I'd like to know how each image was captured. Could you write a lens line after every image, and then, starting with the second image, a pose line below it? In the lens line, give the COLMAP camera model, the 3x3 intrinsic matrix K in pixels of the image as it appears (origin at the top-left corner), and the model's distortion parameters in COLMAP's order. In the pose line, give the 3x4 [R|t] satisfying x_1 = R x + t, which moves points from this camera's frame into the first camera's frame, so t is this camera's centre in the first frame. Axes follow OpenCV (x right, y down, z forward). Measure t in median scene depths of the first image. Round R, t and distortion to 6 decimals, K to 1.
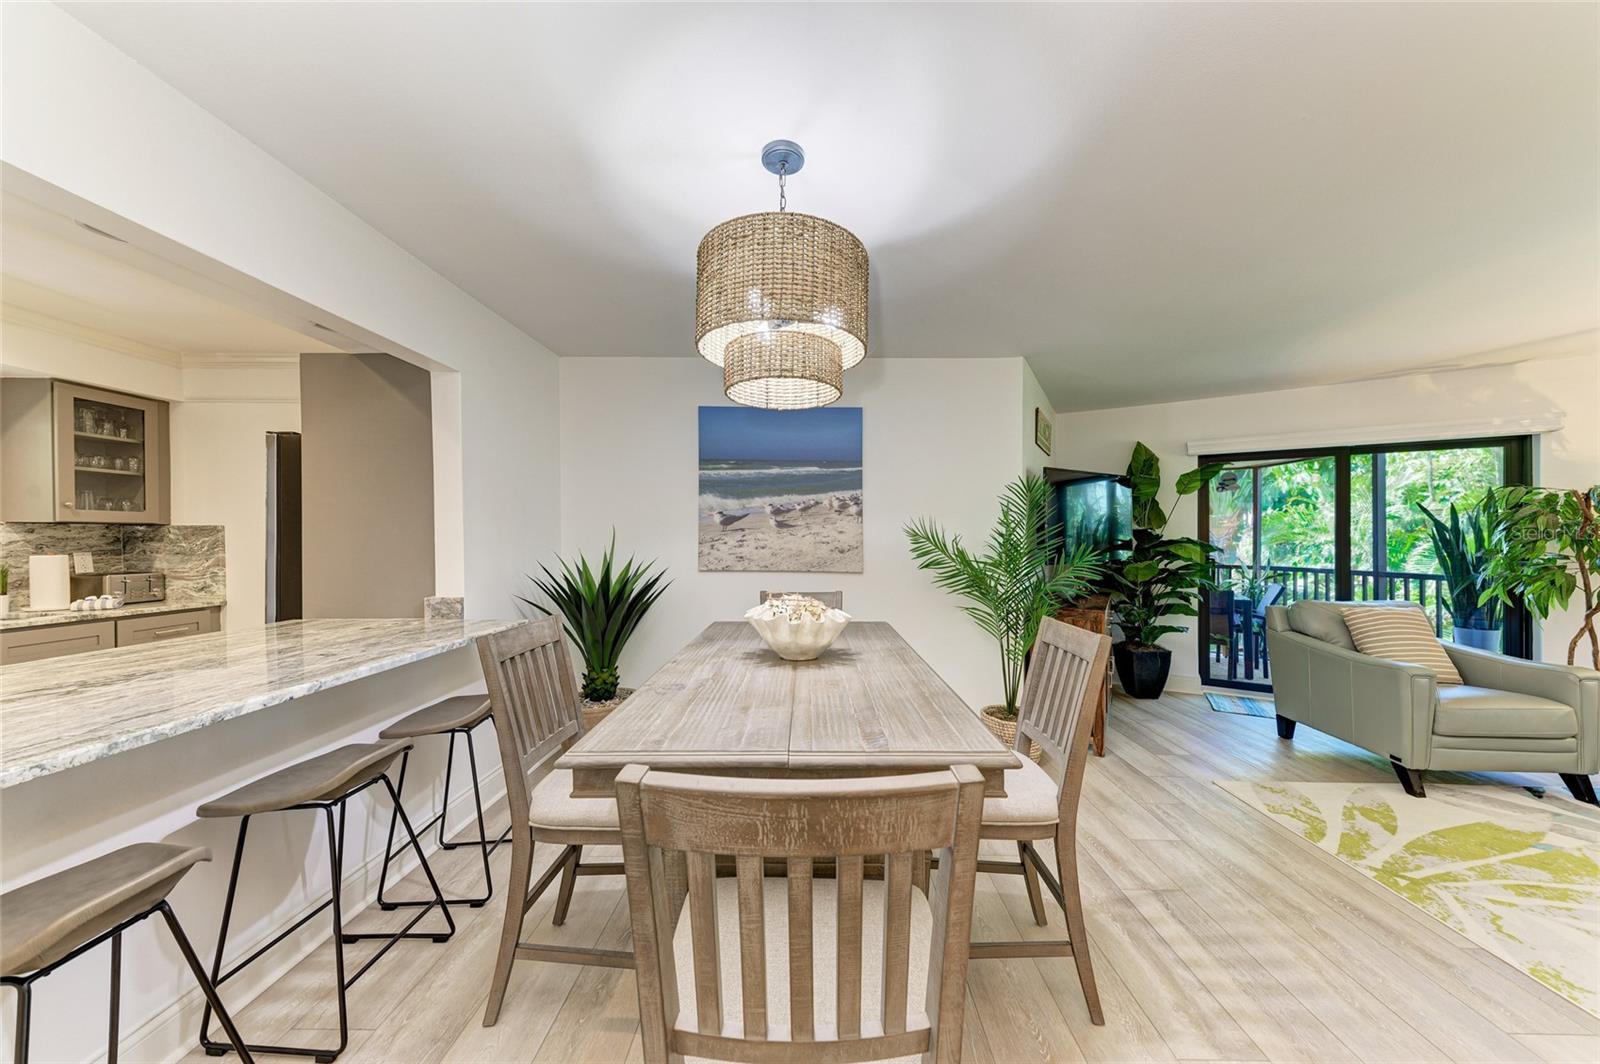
lens RADIAL K [[544.7, 0, 810.1], [0, 544.7, 539.8], [0, 0, 1]] dist [0.011655, -0.002756]
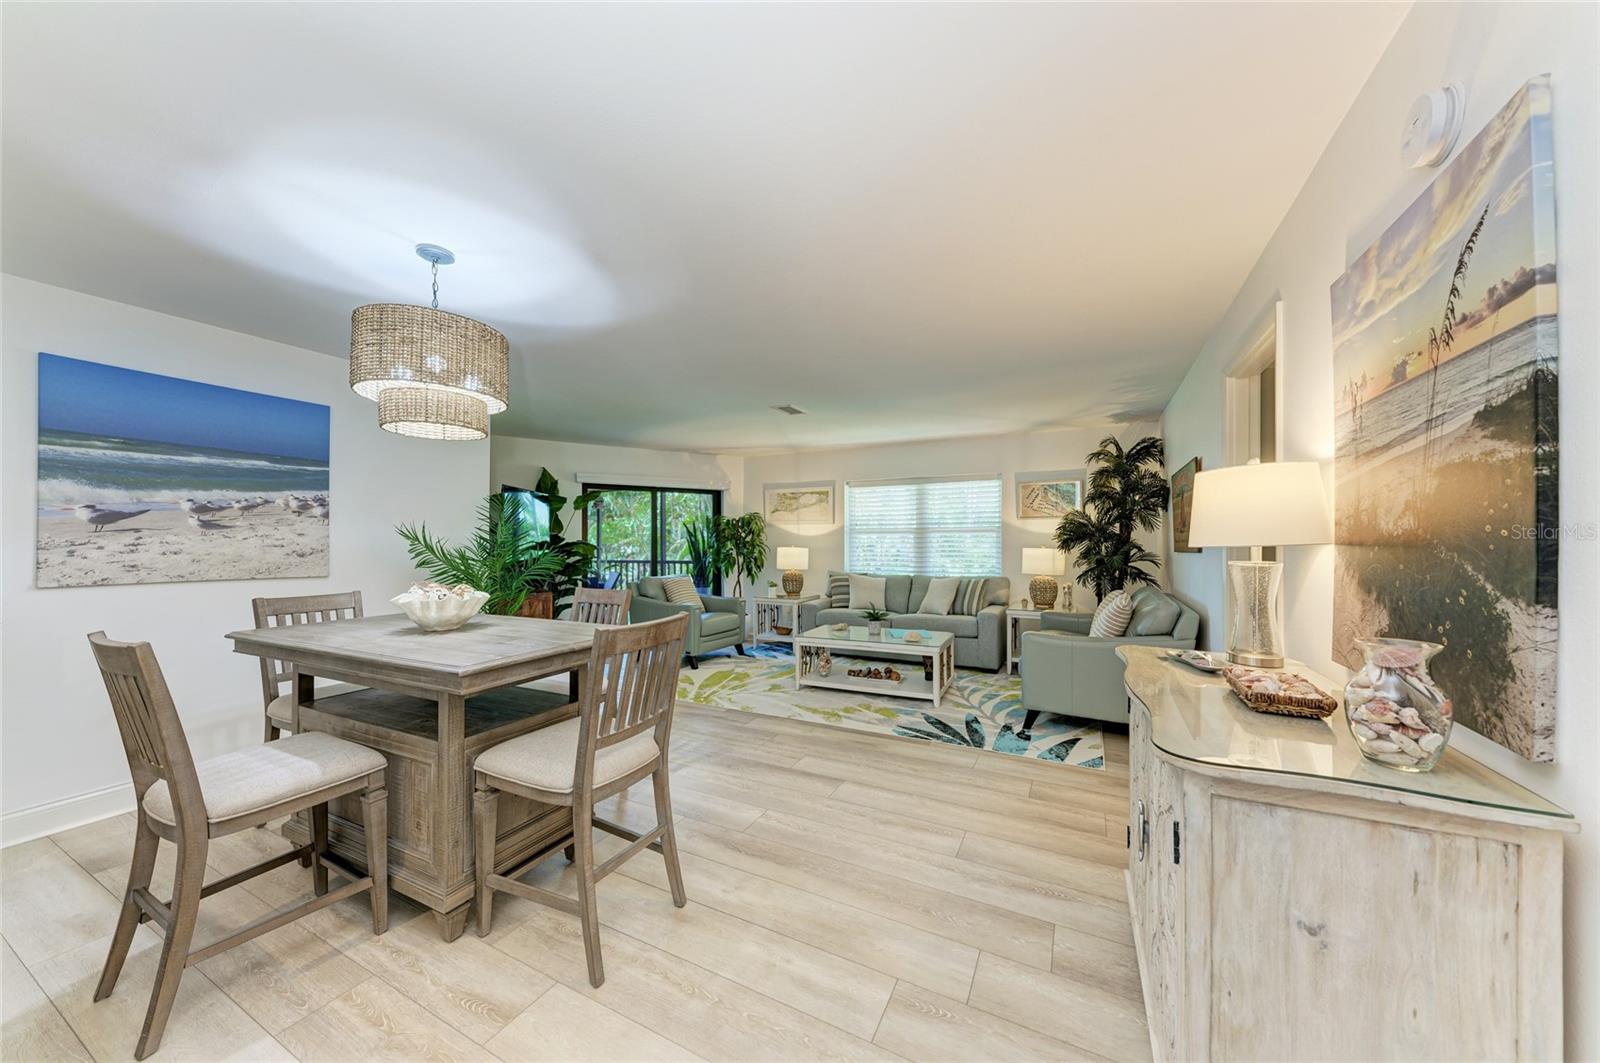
lens RADIAL K [[544.7, 0, 801.2], [0, 544.7, 536.7], [0, 0, 1]] dist [0.011655, -0.002756]
pose [[0.448094, 0.004353, 0.893976, -0.398671], [0.008249, 0.999925, -0.009003, 0.005350], [-0.893948, 0.011408, 0.448025, -0.186751]]
